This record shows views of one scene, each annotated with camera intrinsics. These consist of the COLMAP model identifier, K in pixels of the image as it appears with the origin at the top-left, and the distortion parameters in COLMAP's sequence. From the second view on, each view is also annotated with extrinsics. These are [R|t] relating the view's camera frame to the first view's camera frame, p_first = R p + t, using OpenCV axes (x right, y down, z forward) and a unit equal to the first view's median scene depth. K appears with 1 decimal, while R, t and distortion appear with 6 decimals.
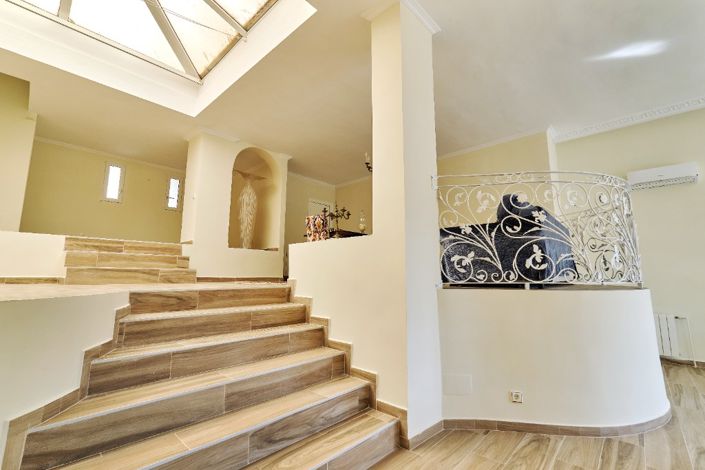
lens RADIAL K [[290.7, 0, 352.5], [0, 290.7, 235.0], [0, 0, 1]] dist [-0.000662, -0.000093]
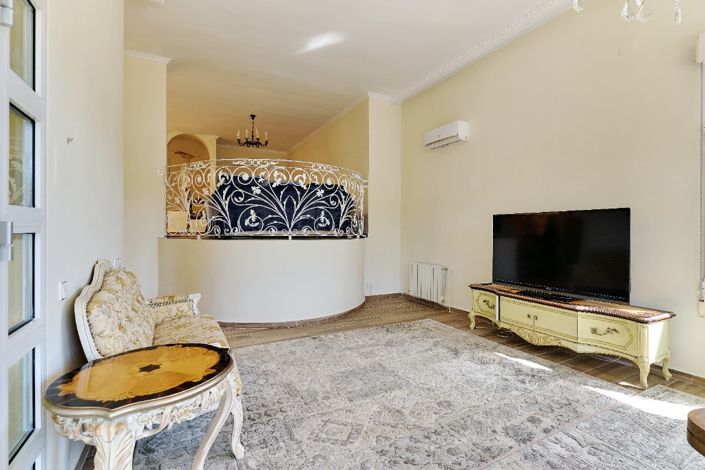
lens RADIAL K [[332.2, 0, 352.5], [0, 332.2, 235.0], [0, 0, 1]] dist [-0.000079, -0.000086]
pose [[0.930176, 0.012062, -0.366916, 1.715143], [0.047309, 0.987188, 0.152389, -0.071147], [0.364053, -0.159107, 0.917687, -0.370566]]
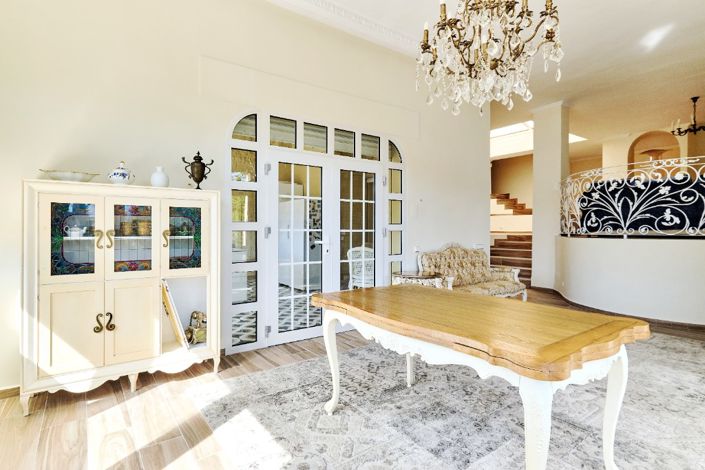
lens RADIAL K [[339.0, 0, 352.5], [0, 339.0, 235.0], [0, 0, 1]] dist [0.000664, 0.000186]
pose [[-0.222975, 0.016059, -0.974692, 2.929366], [0.146976, 0.988988, -0.017328, -0.008905], [0.963681, -0.147120, -0.222880, 0.049703]]
